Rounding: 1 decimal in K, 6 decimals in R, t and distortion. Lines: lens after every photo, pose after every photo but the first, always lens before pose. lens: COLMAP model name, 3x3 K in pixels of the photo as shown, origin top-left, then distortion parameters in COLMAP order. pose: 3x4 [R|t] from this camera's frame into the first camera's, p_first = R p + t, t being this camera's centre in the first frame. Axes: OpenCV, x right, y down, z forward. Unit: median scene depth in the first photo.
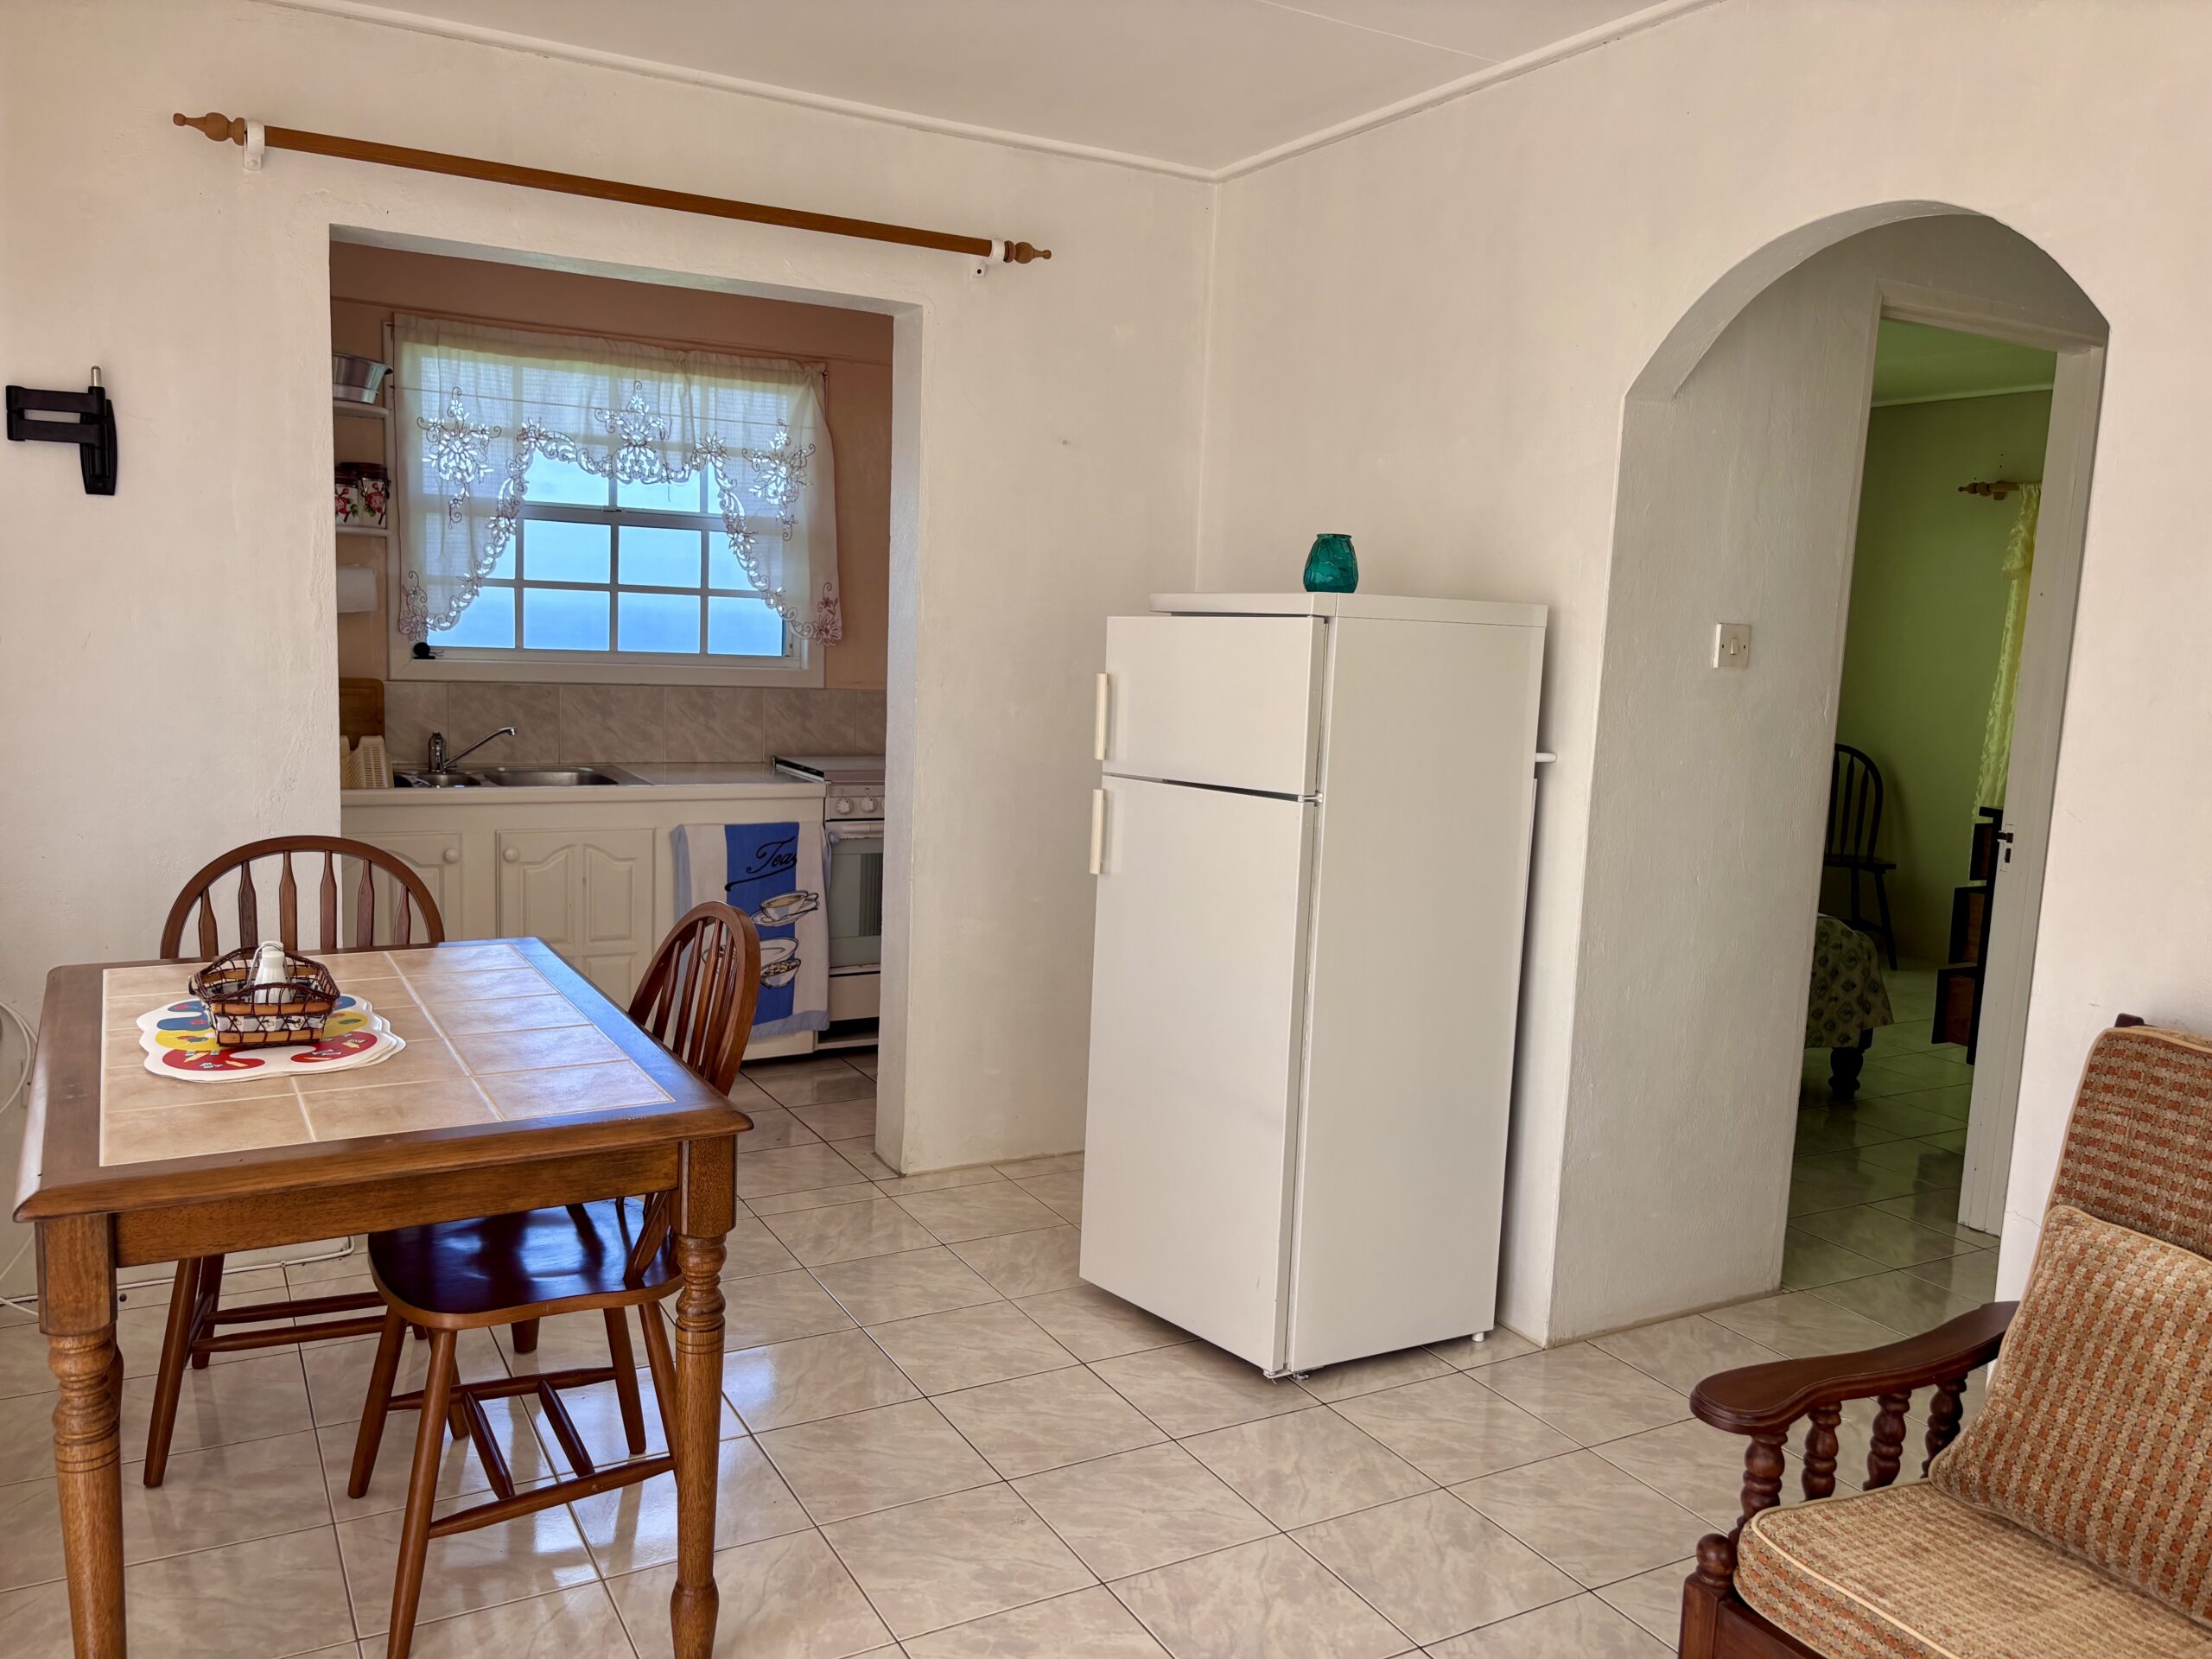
lens RADIAL K [[1684.3, 0, 1088.8], [0, 1684.3, 834.4], [0, 0, 1]] dist [0.126561, -0.329313]
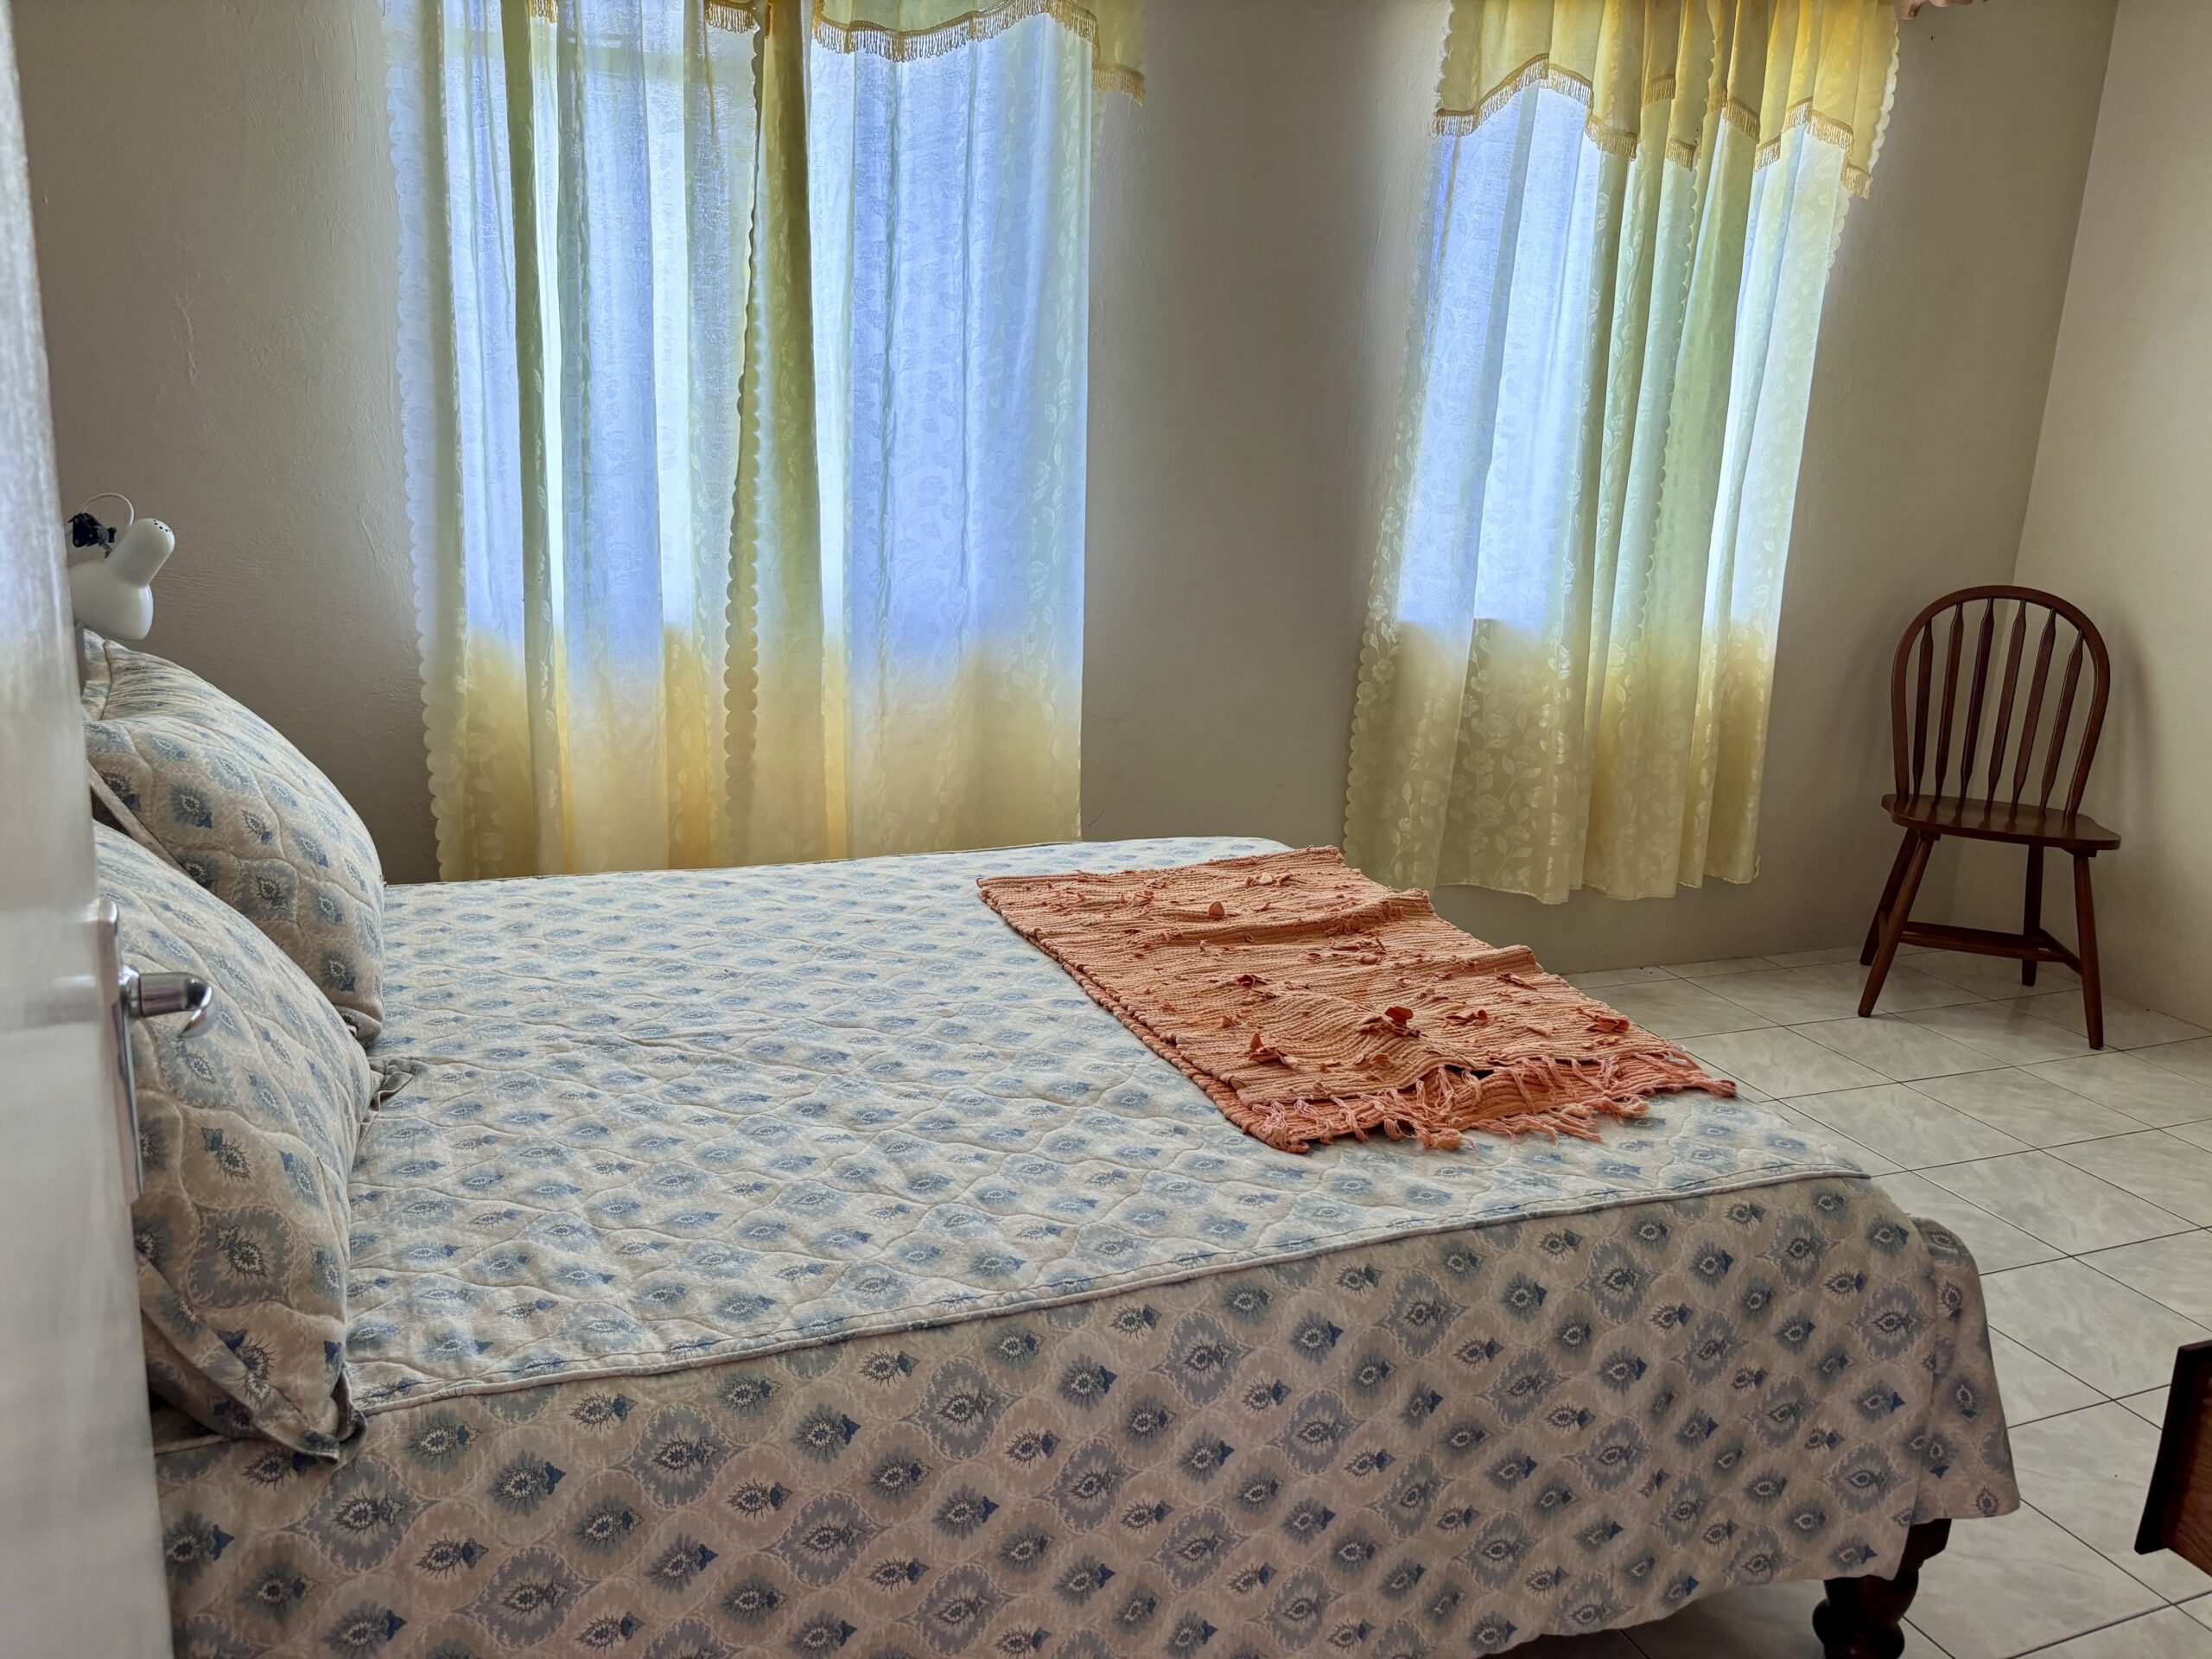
lens RADIAL K [[1677.7, 0, 1079.4], [0, 1677.7, 807.0], [0, 0, 1]] dist [0.051332, -0.087450]
pose [[0.991595, 0.030411, -0.125759, 0.332339], [-0.017568, 0.994630, 0.101997, -0.051927], [0.128186, -0.098930, 0.986804, 0.676320]]
